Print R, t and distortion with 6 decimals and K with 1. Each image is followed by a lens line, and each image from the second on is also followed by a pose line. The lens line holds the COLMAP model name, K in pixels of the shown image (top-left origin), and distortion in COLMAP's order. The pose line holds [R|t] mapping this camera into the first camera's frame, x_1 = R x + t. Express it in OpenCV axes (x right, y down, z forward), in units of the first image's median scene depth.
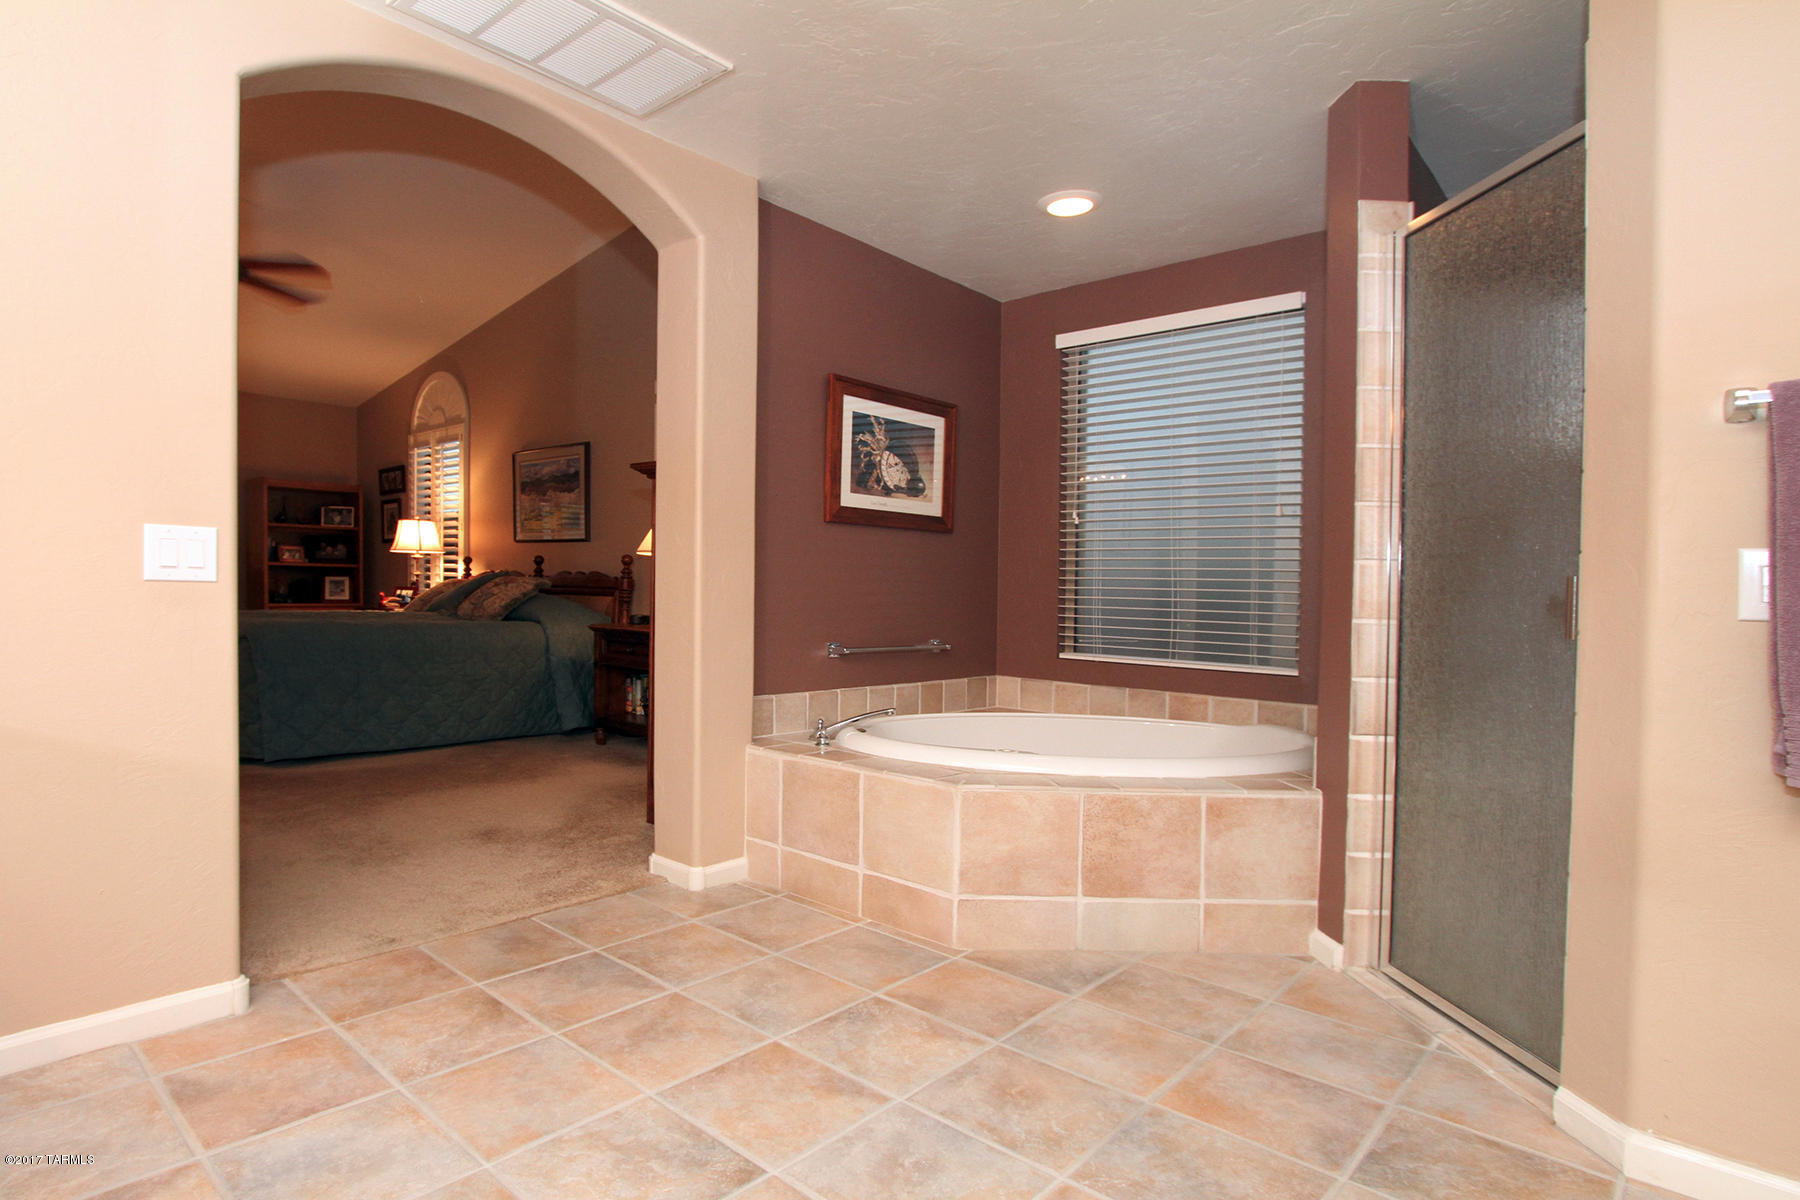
lens RADIAL K [[850.7, 0, 936.4], [0, 850.7, 602.6], [0, 0, 1]] dist [-0.014187, 0.000687]
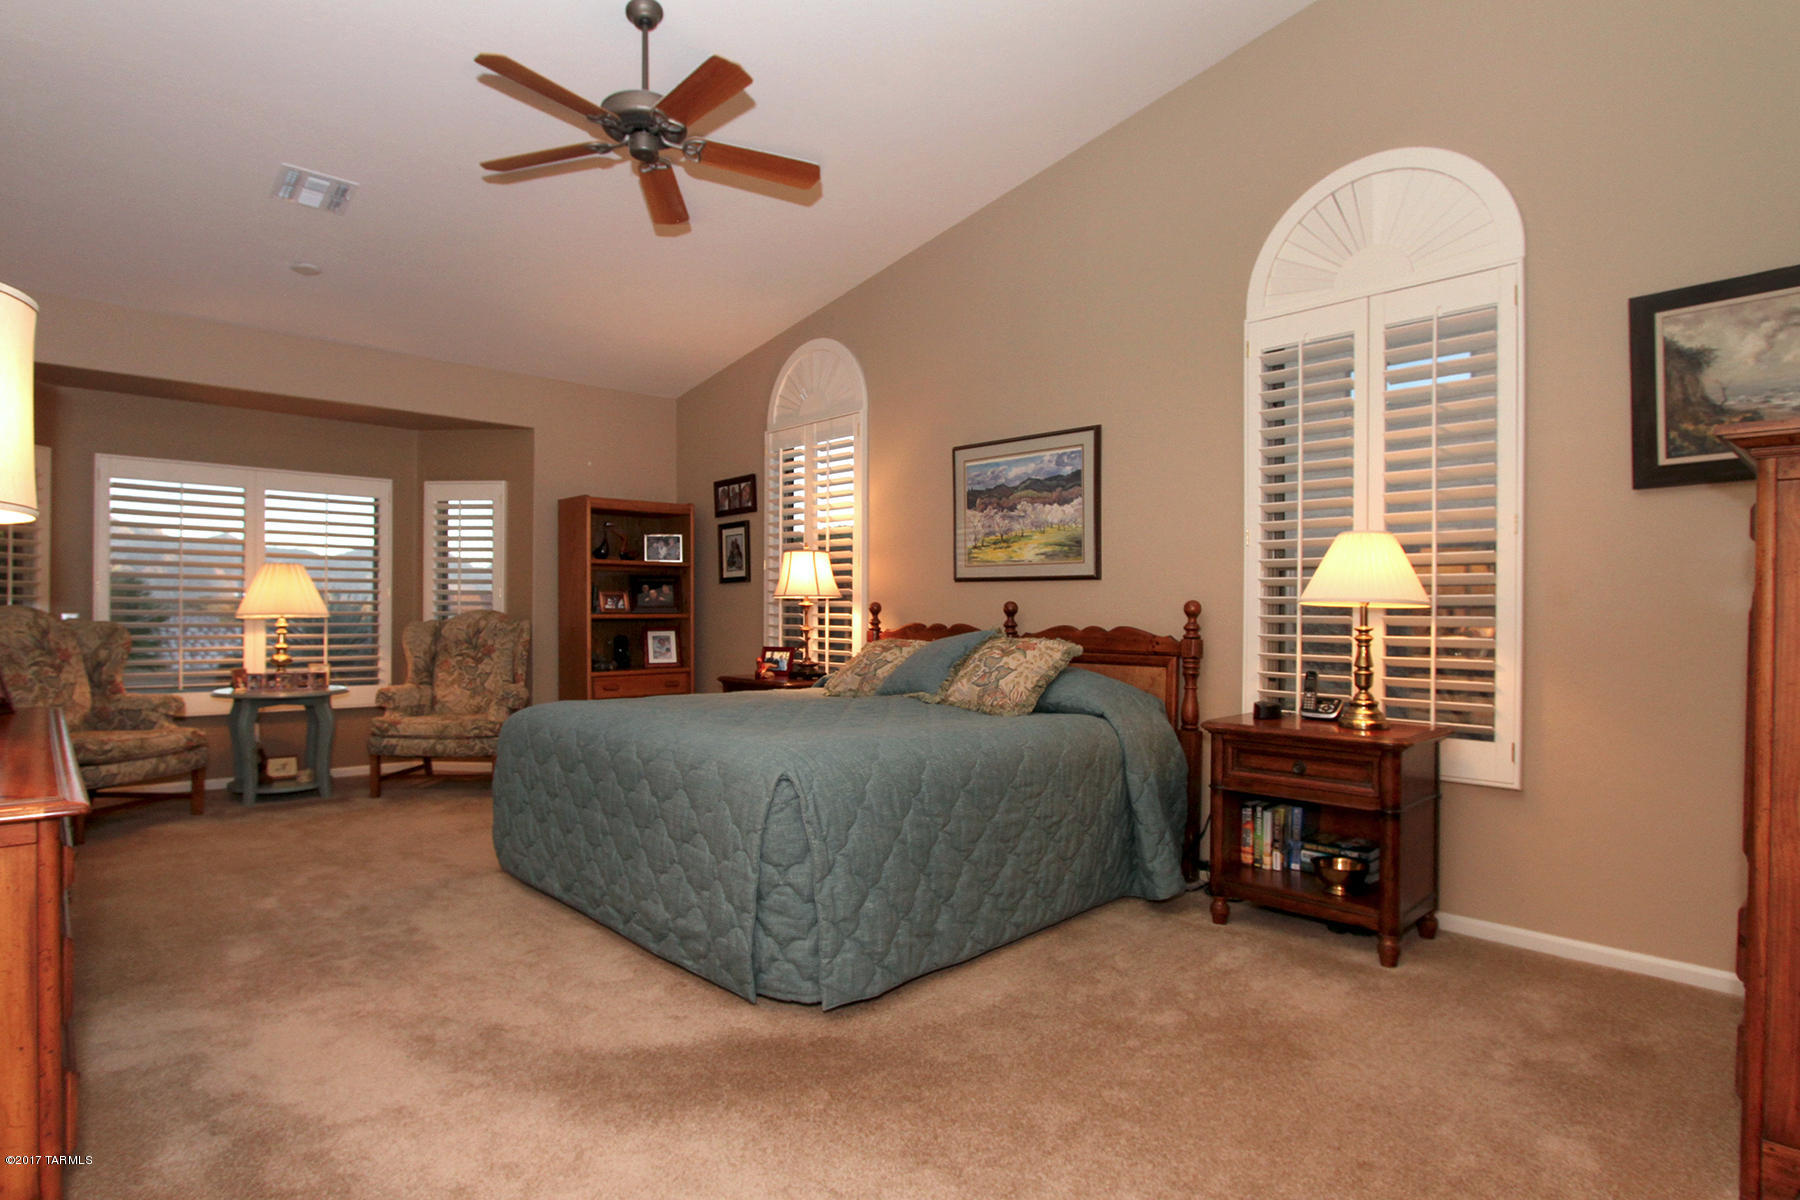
lens RADIAL K [[896.4, 0, 903.7], [0, 896.4, 610.8], [0, 0, 1]] dist [-0.001910, -0.000088]
pose [[0.992212, -0.014409, -0.123725, -1.923993], [0.013203, 0.999857, -0.010564, -0.174473], [0.123859, 0.008848, 0.992260, 1.241227]]
